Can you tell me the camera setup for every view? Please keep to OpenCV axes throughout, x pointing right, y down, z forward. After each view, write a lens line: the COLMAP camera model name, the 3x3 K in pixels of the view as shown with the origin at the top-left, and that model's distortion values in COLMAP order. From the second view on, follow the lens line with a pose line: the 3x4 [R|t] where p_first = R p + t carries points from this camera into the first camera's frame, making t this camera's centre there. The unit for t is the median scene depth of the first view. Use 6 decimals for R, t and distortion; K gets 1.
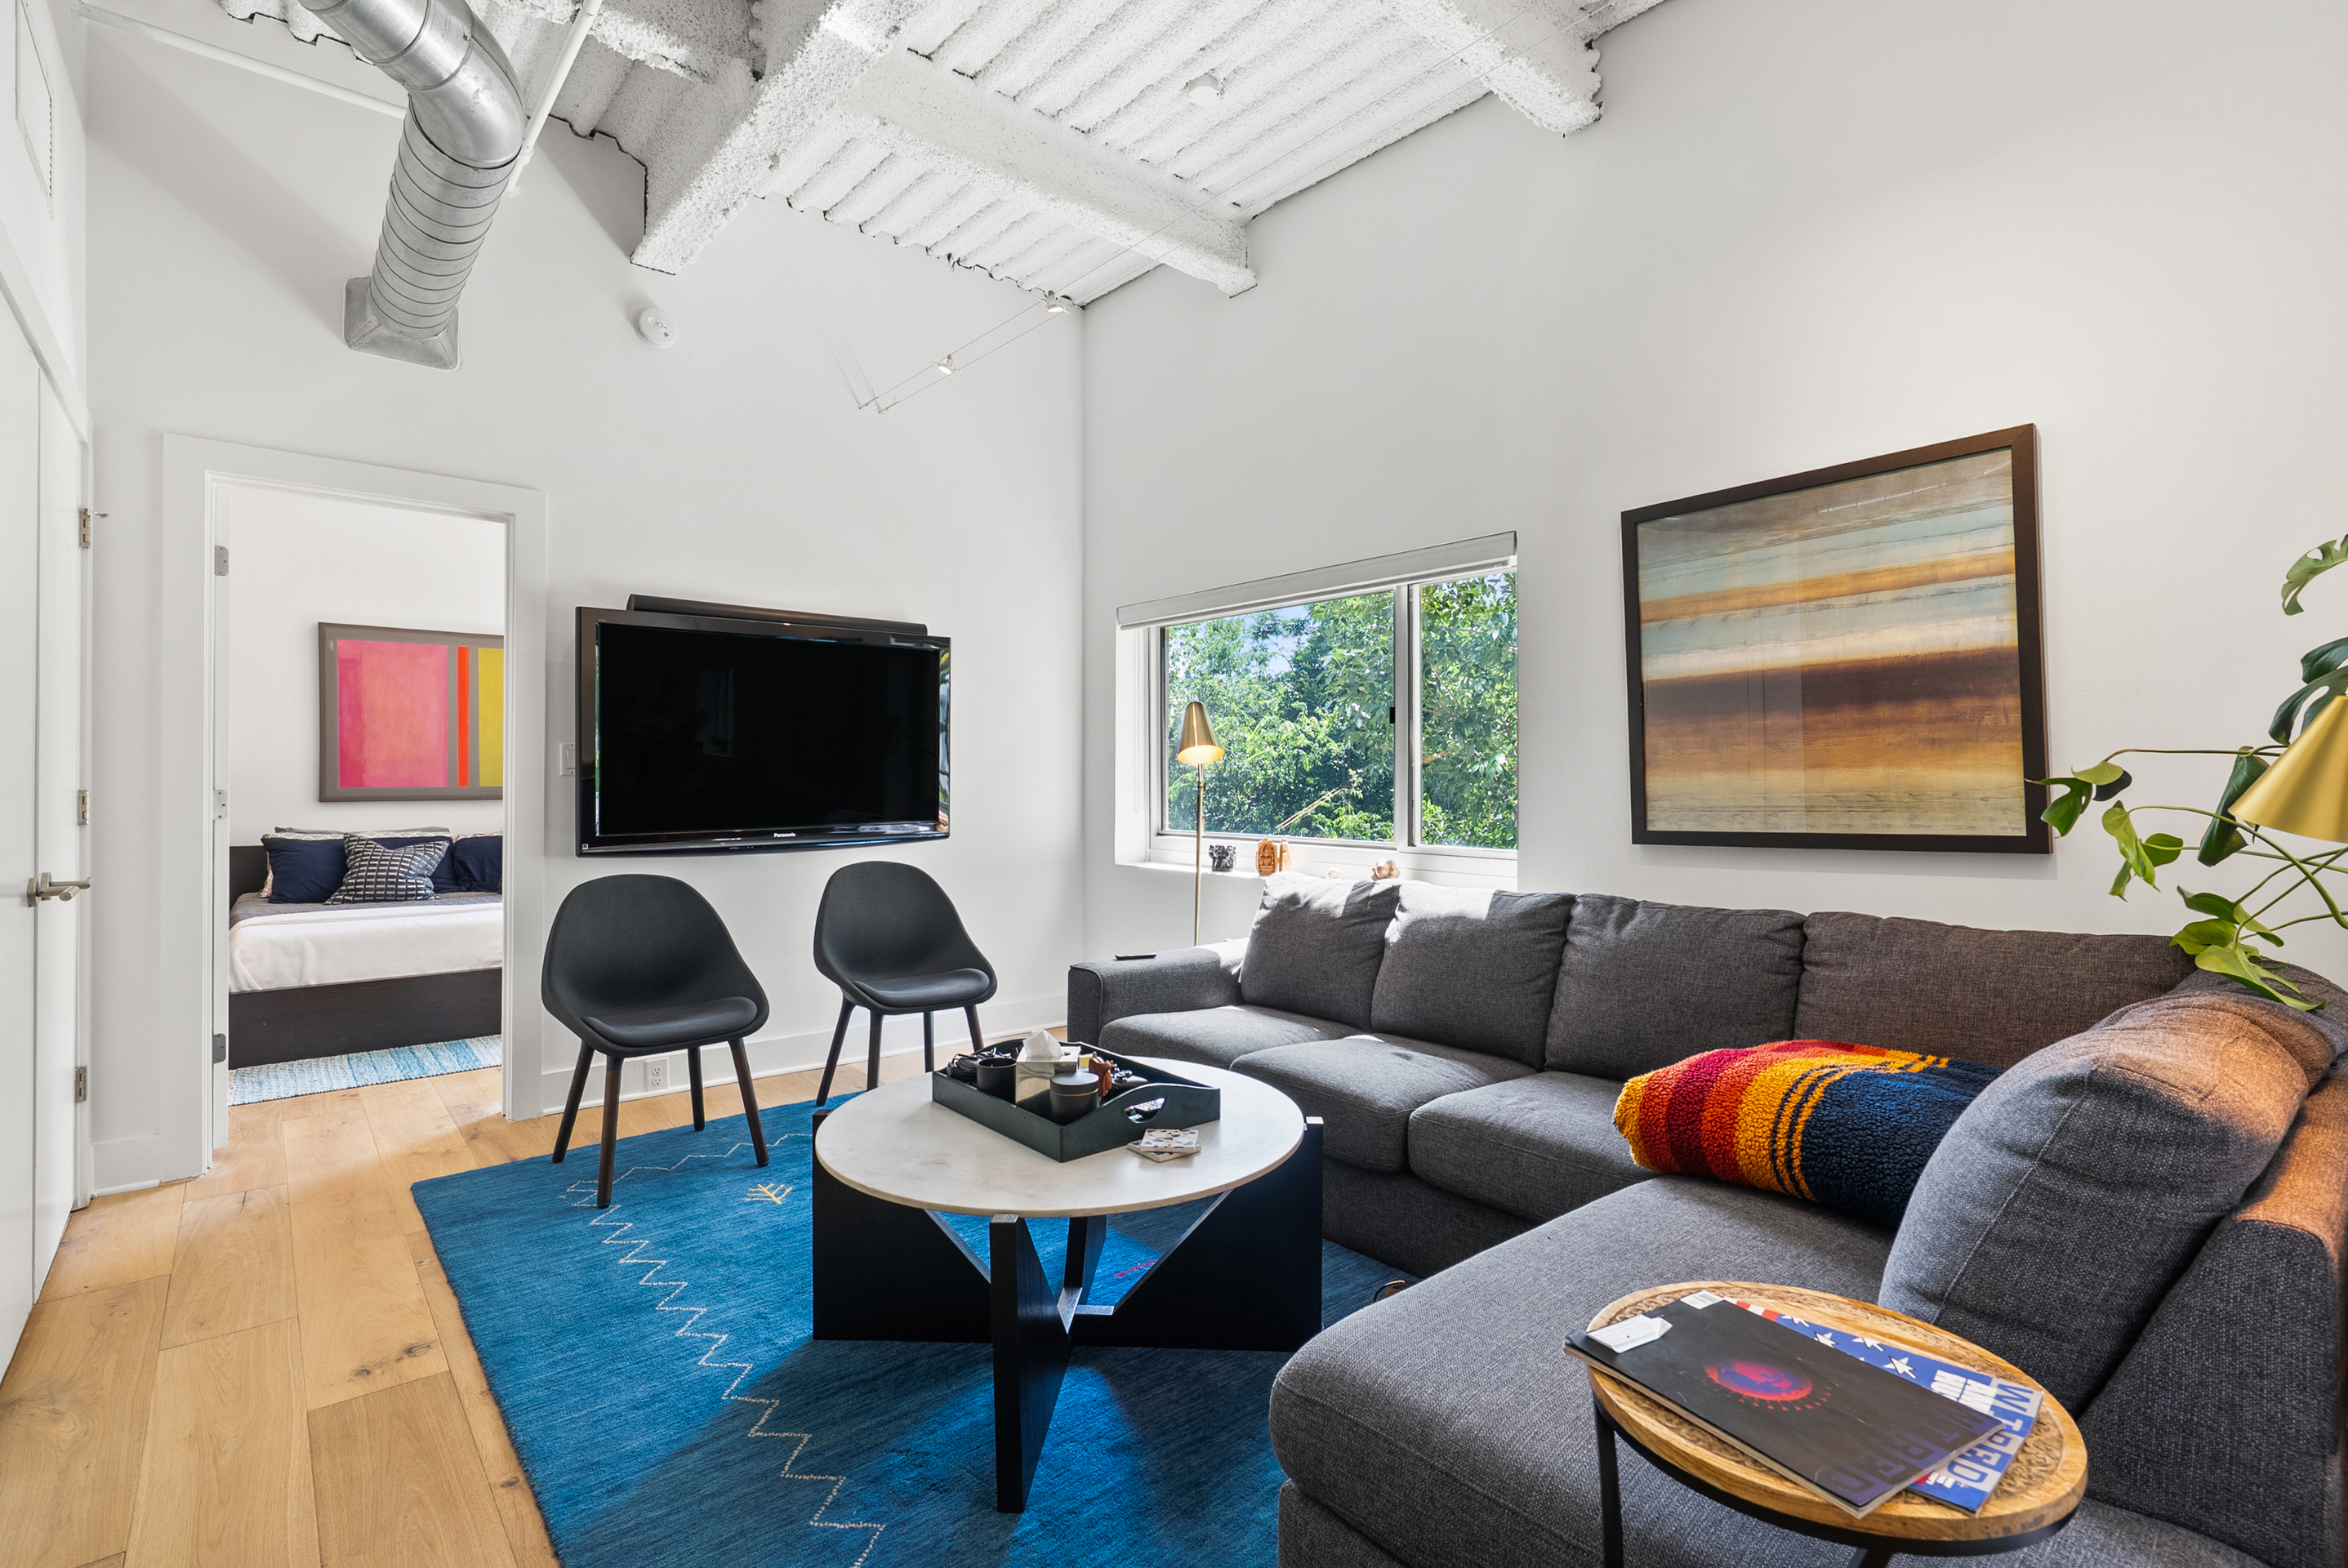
lens RADIAL K [[1066.9, 0, 1164.5], [0, 1066.9, 783.0], [0, 0, 1]] dist [-0.009804, 0.003821]
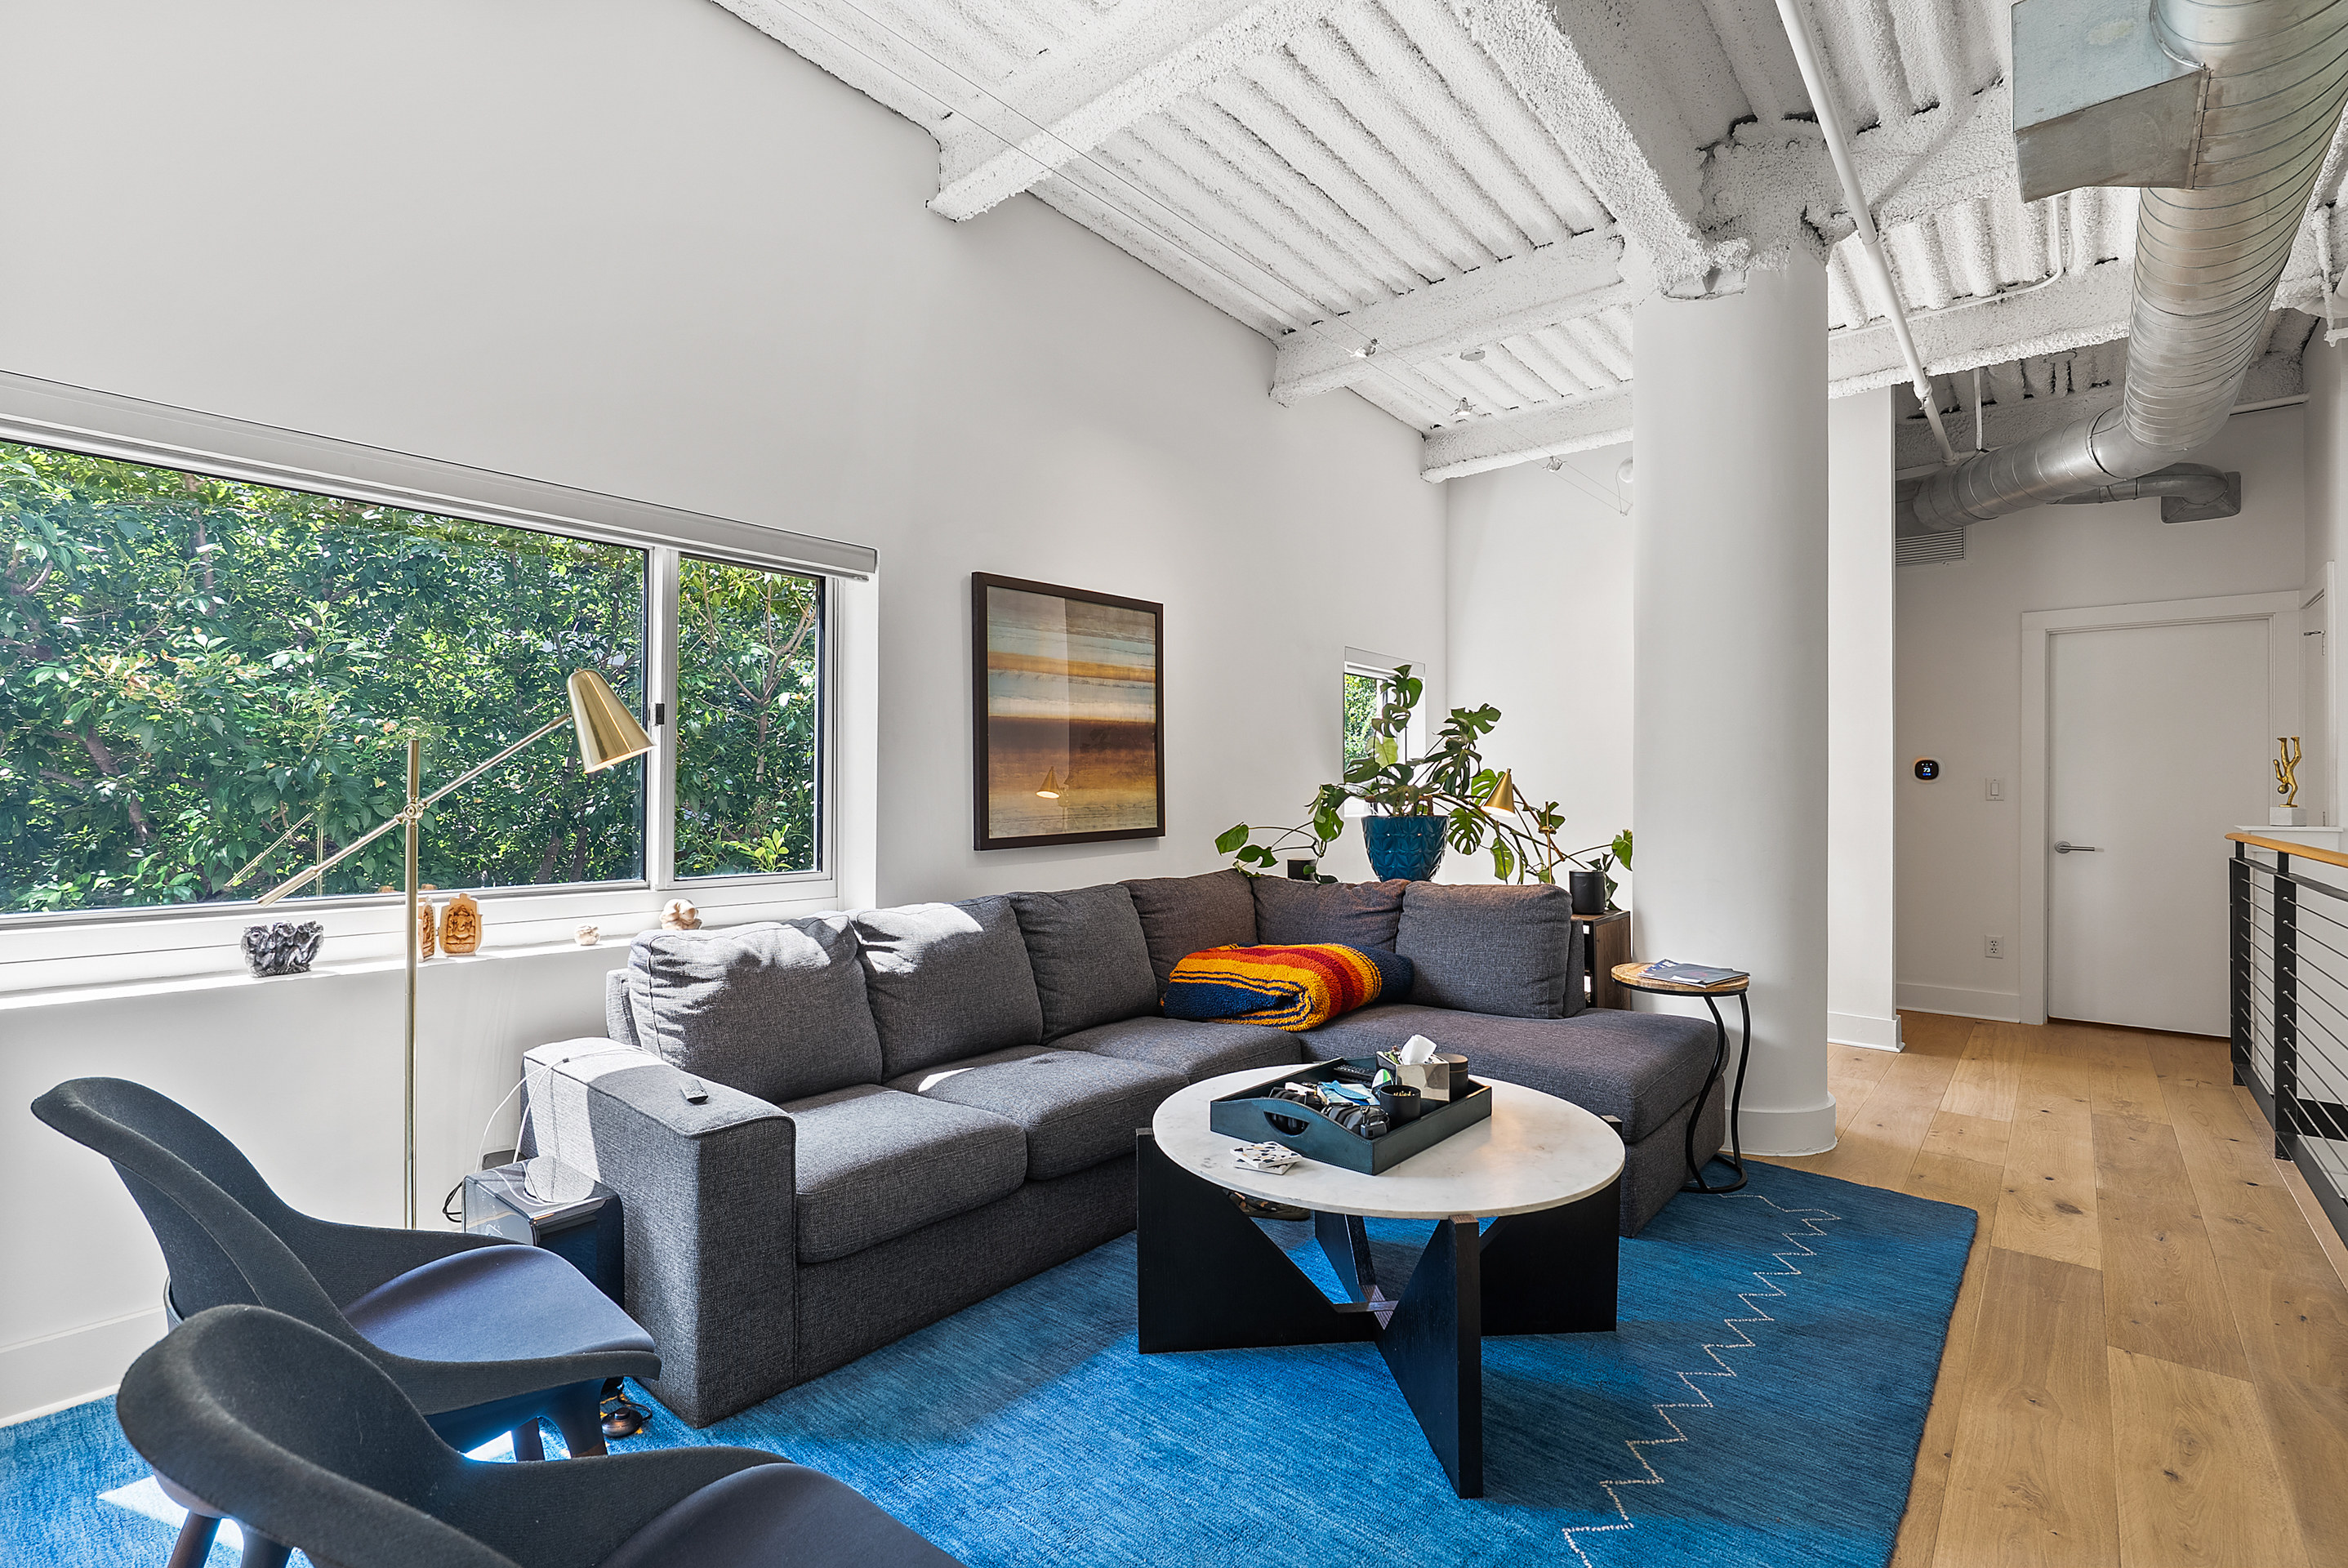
lens RADIAL K [[1066.9, 0, 1170.0], [0, 1066.9, 784.0], [0, 0, 1]] dist [-0.009804, 0.003821]
pose [[-0.144869, 0.015771, 0.989325, -0.803419], [0.006884, 0.999865, -0.014931, 0.001489], [-0.989427, 0.004648, -0.144958, 0.997794]]
